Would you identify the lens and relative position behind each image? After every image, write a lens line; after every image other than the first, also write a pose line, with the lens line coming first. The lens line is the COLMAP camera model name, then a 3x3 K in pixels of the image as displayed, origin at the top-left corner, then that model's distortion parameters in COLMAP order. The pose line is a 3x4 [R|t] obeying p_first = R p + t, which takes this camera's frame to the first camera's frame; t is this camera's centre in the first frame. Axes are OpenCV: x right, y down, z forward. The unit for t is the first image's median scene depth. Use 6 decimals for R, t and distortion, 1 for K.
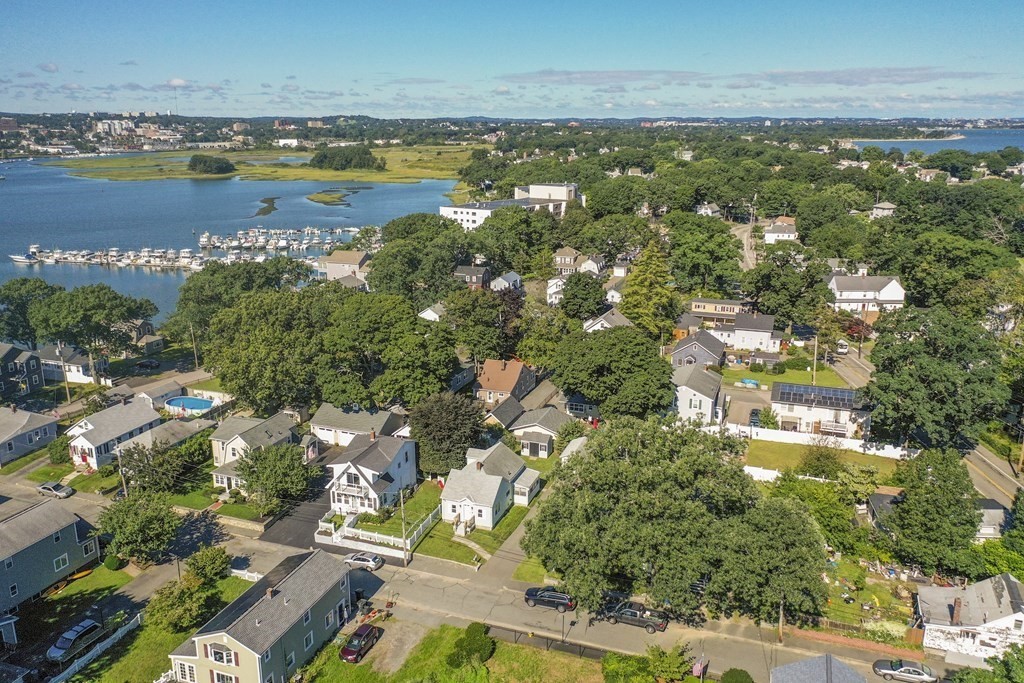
lens RADIAL K [[818.8, 0, 512.0], [0, 818.8, 341.5], [0, 0, 1]] dist [0.012118, -0.000261]
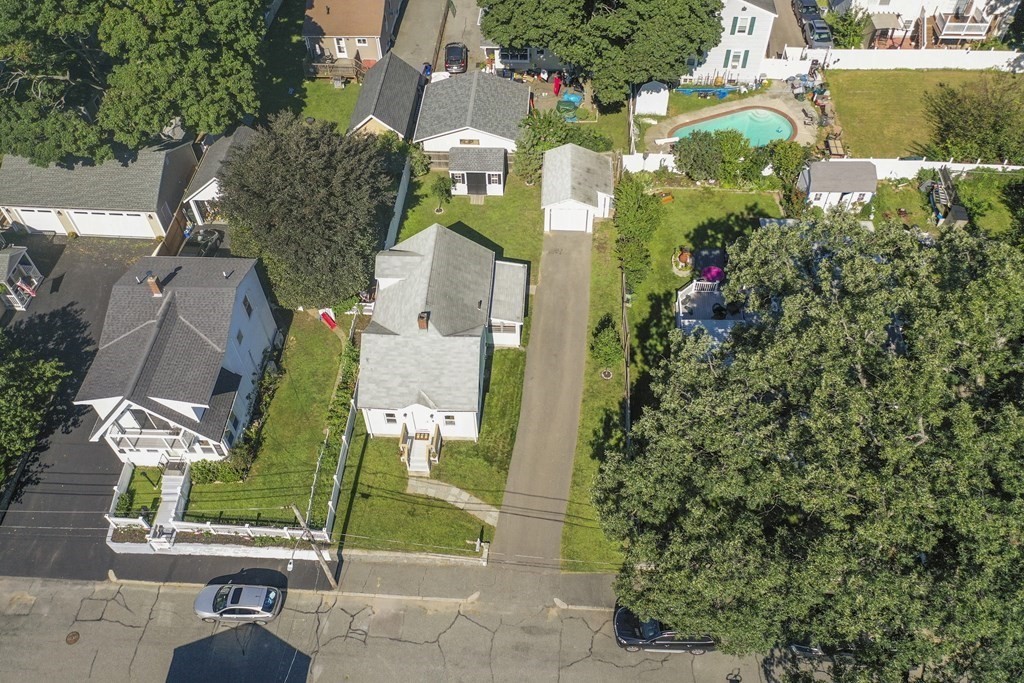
lens RADIAL K [[818.8, 0, 512.0], [0, 818.8, 341.5], [0, 0, 1]] dist [0.012118, -0.000261]
pose [[0.959179, -0.230941, 0.163221, -0.069672], [0.098114, 0.813070, 0.573839, -0.097047], [-0.265233, -0.534401, 0.802538, 0.610683]]
